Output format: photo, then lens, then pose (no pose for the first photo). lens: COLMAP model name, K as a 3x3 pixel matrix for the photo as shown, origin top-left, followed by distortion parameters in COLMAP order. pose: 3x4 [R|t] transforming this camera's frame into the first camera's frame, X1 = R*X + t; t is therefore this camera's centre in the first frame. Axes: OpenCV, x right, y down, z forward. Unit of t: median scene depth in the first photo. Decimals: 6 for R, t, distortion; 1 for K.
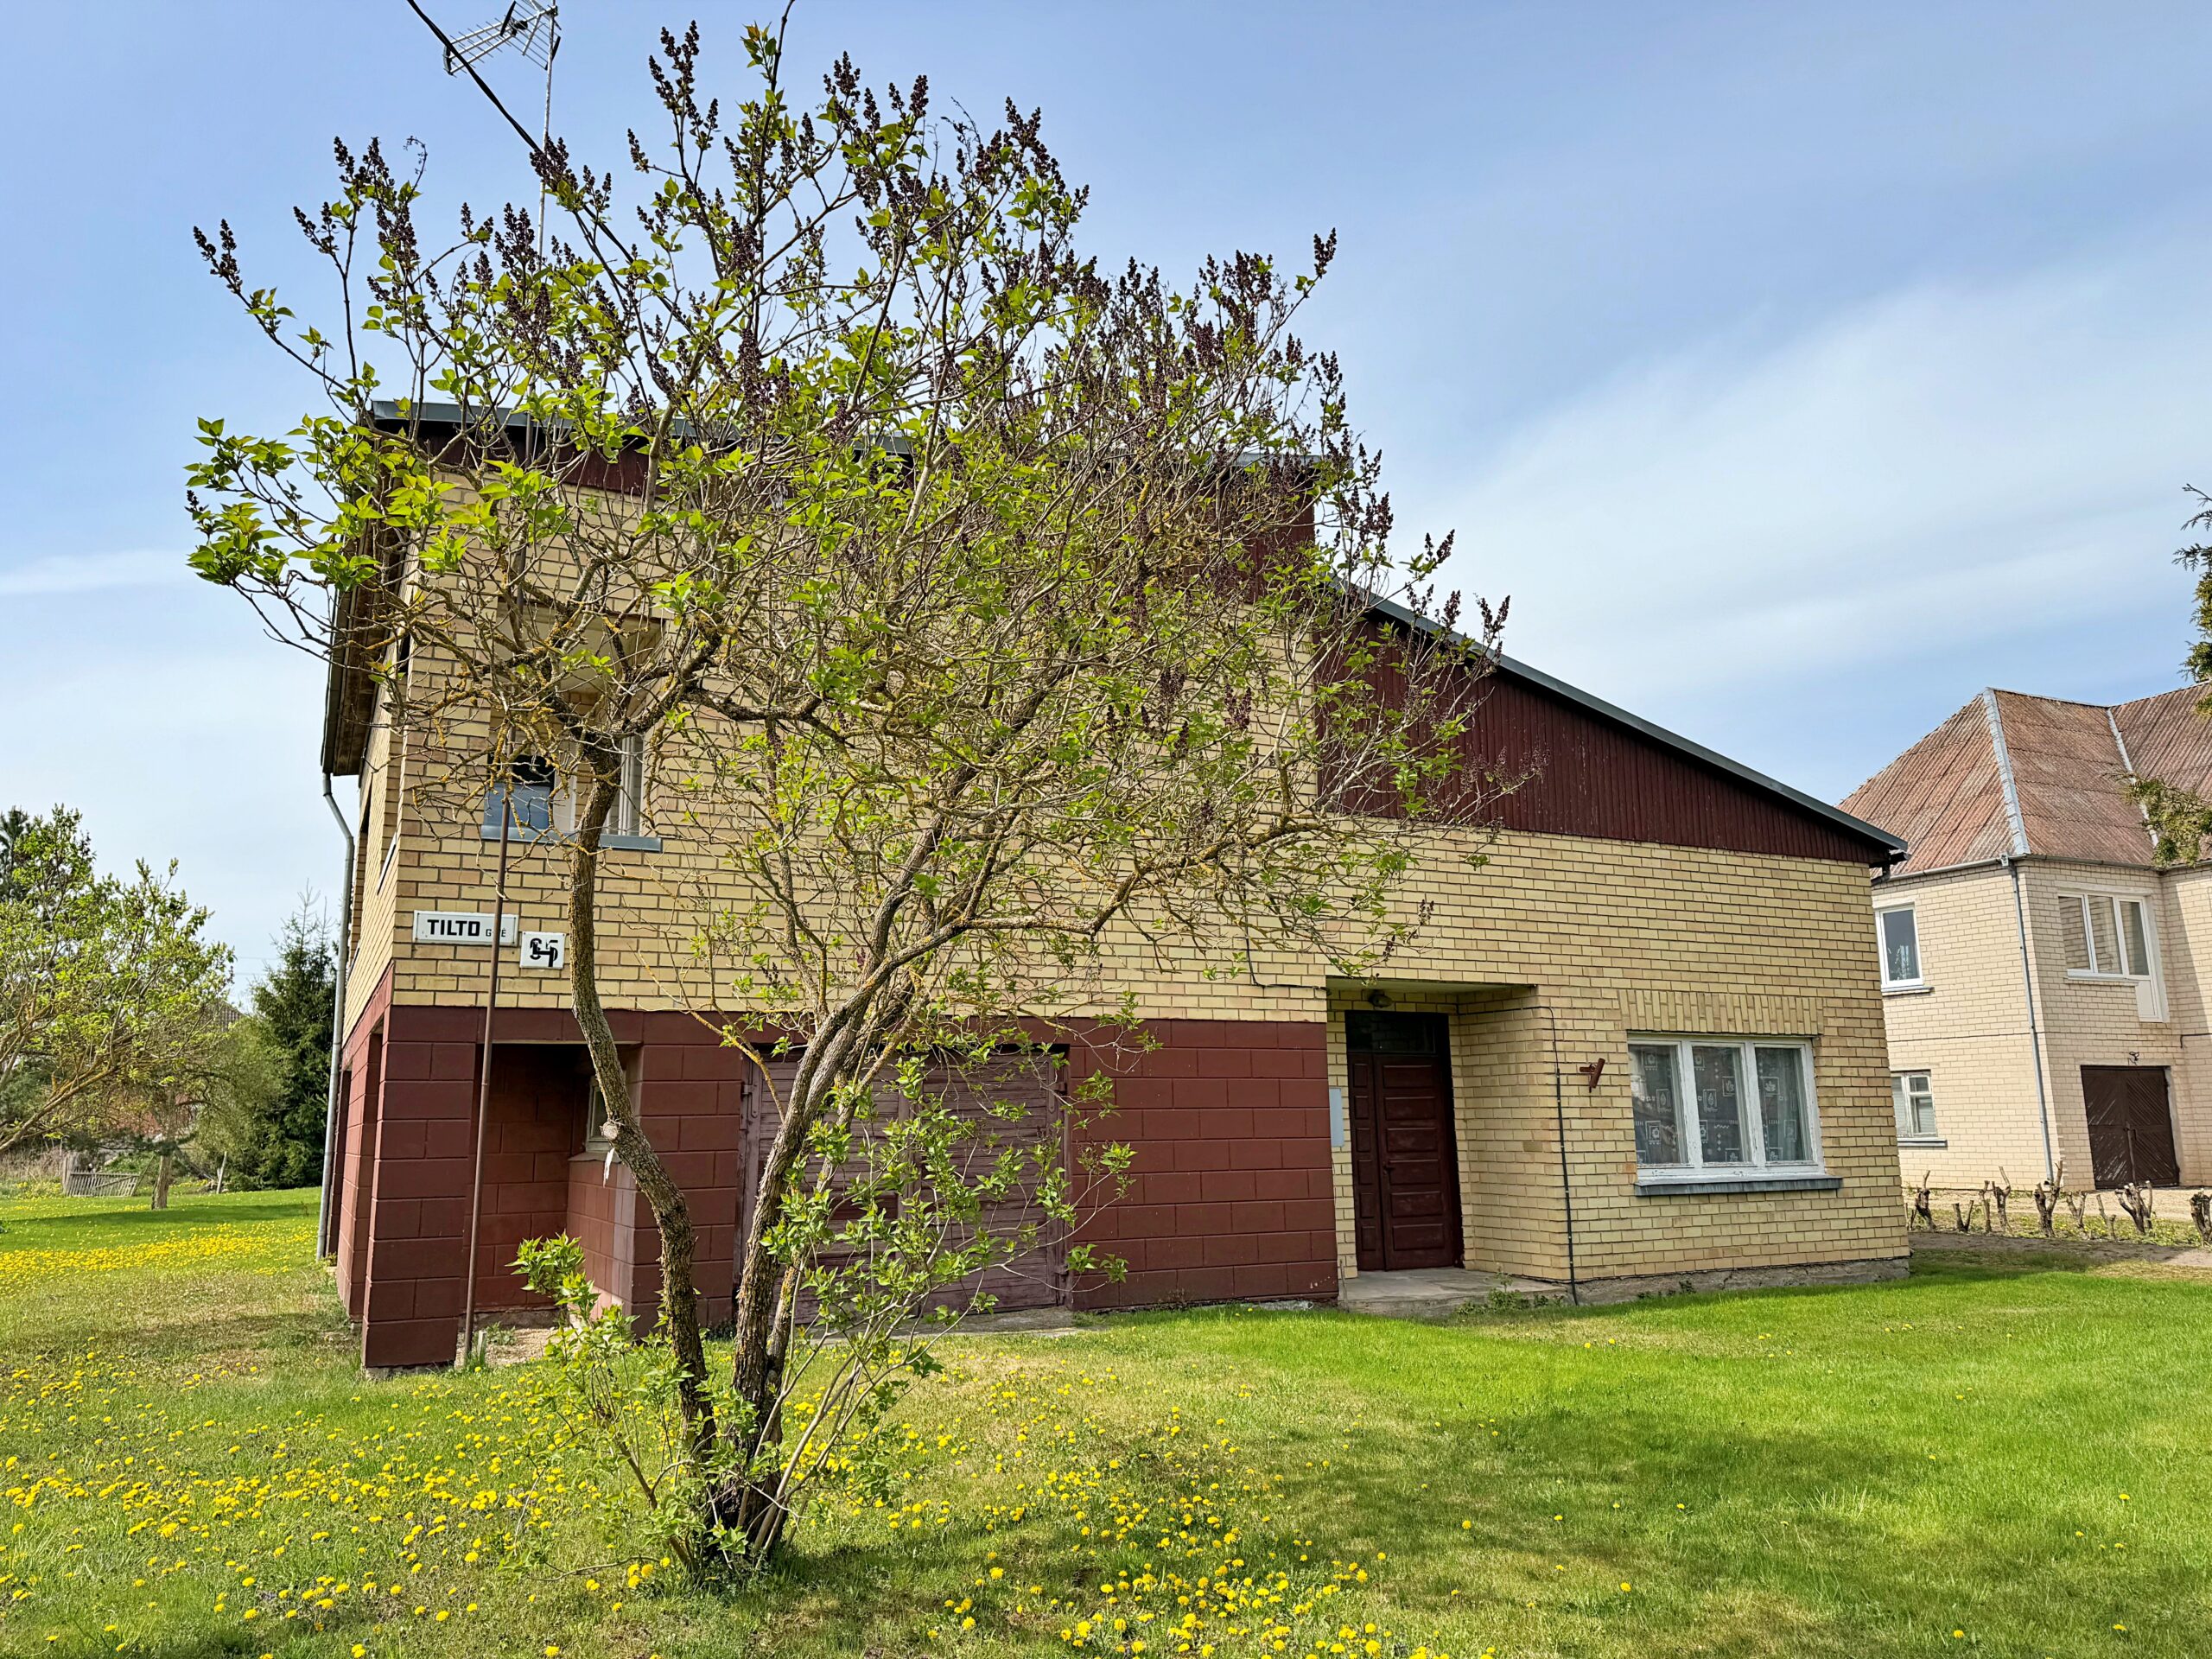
lens RADIAL K [[1545.6, 0, 1101.5], [0, 1545.6, 832.4], [0, 0, 1]] dist [0.062636, -0.010871]
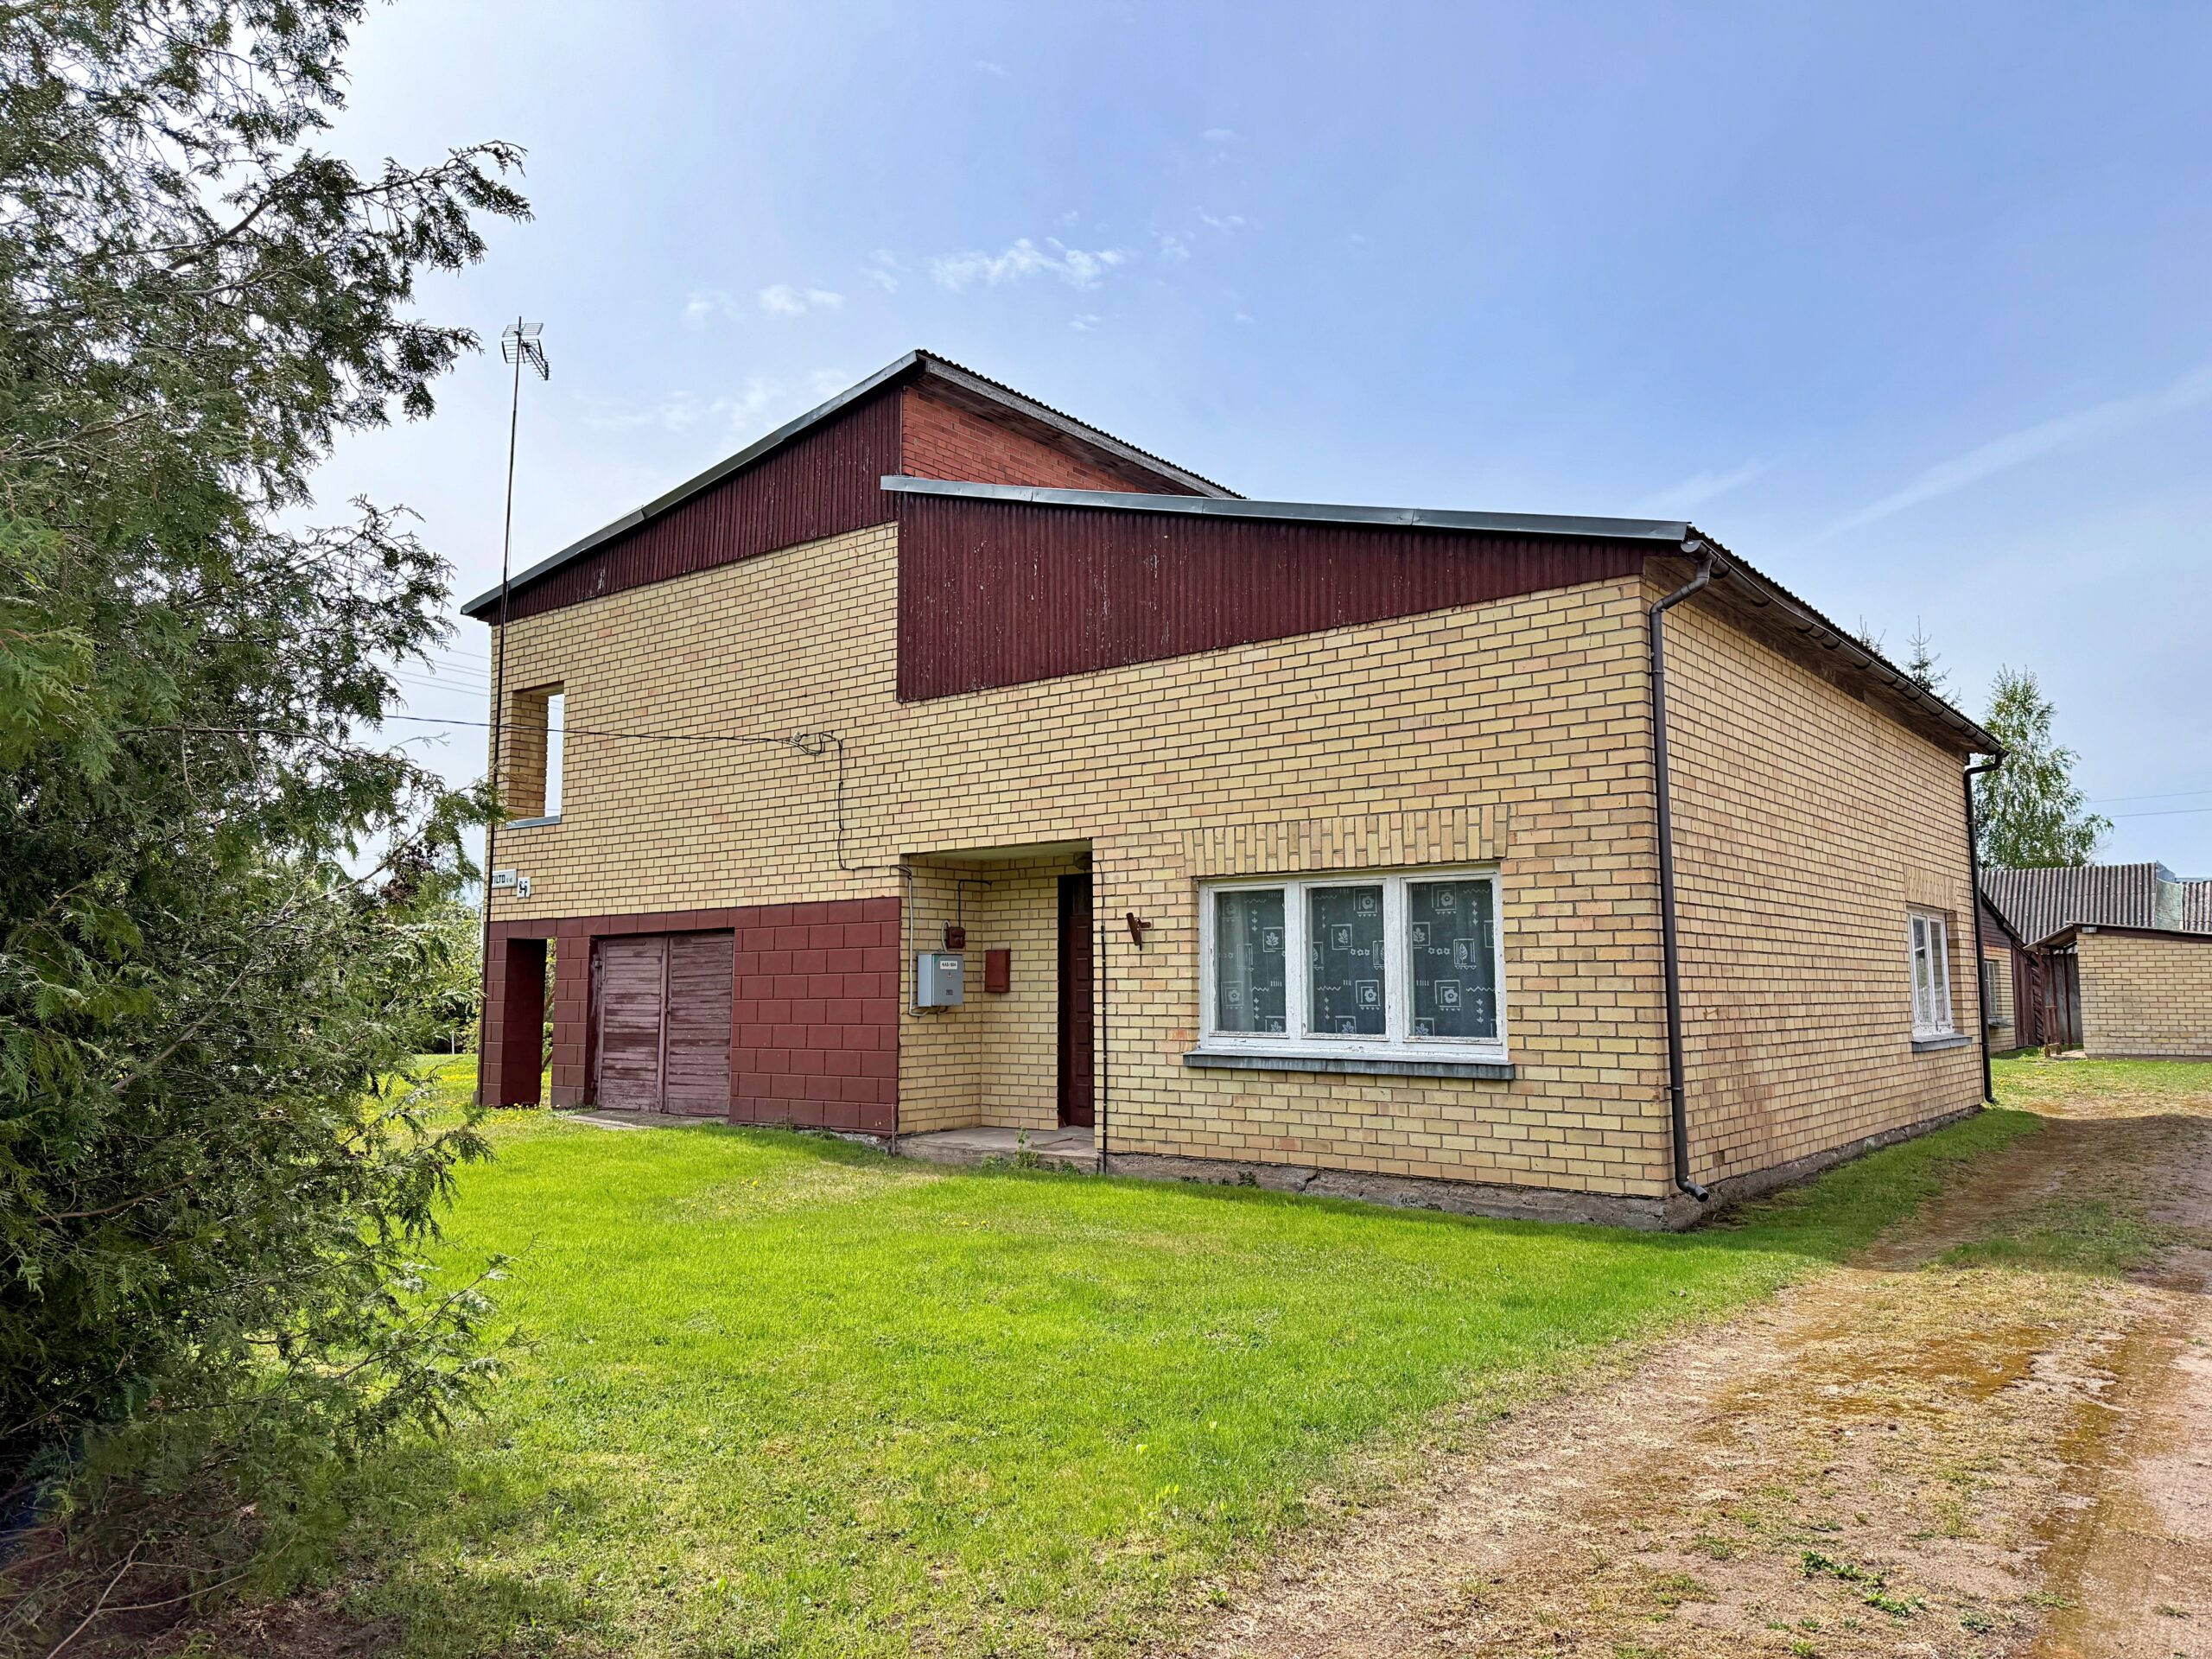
lens RADIAL K [[1545.6, 0, 1104.0], [0, 1545.6, 825.9], [0, 0, 1]] dist [0.062636, -0.010871]
pose [[0.374974, -0.089374, -0.922717, 1.112492], [0.165995, 0.985728, -0.028020, 0.115448], [0.912053, -0.142660, 0.384458, 0.636788]]
